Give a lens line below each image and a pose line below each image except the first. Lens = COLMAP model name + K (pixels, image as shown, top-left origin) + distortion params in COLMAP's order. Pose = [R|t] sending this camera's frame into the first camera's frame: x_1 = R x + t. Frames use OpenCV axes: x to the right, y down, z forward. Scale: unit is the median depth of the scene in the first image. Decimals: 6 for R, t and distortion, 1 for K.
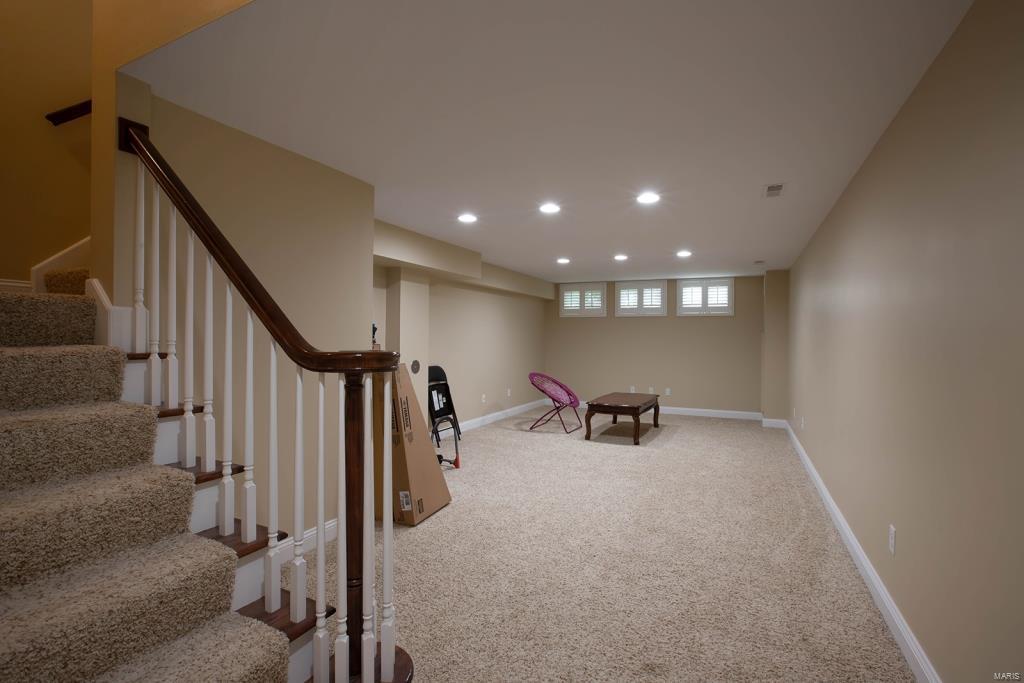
lens RADIAL K [[472.0, 0, 515.1], [0, 472.0, 341.1], [0, 0, 1]] dist [-0.030195, 0.009297]
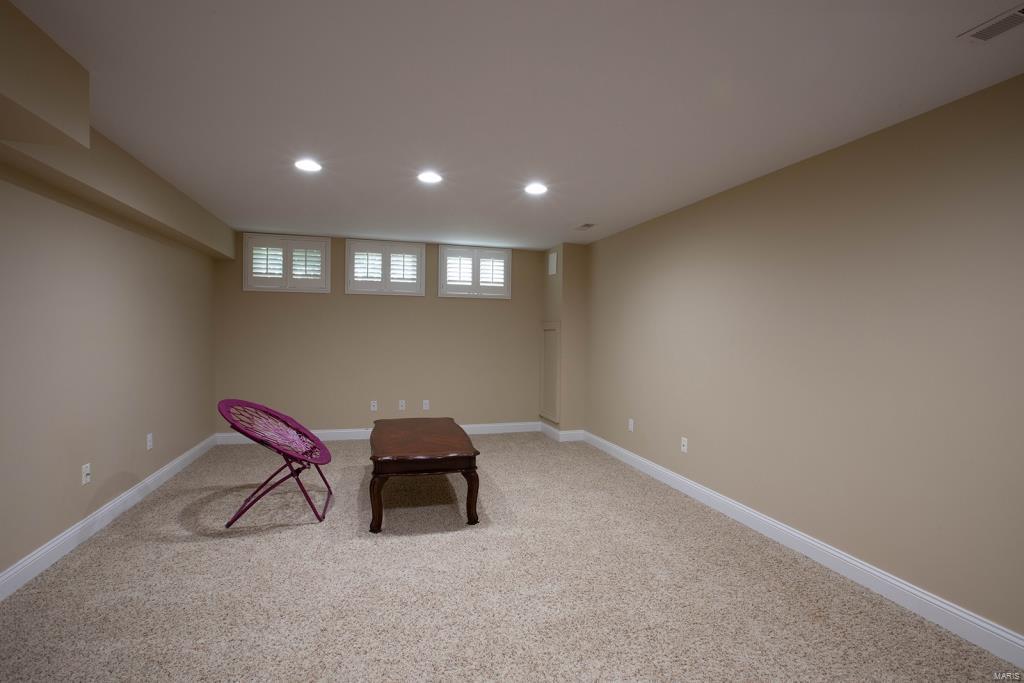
lens RADIAL K [[472.0, 0, 504.7], [0, 472.0, 338.4], [0, 0, 1]] dist [-0.030195, 0.009297]
pose [[0.745351, -0.010343, 0.666593, -0.056486], [-0.001999, 0.999840, 0.017749, -0.003104], [-0.666670, -0.014562, 0.745211, 0.416789]]
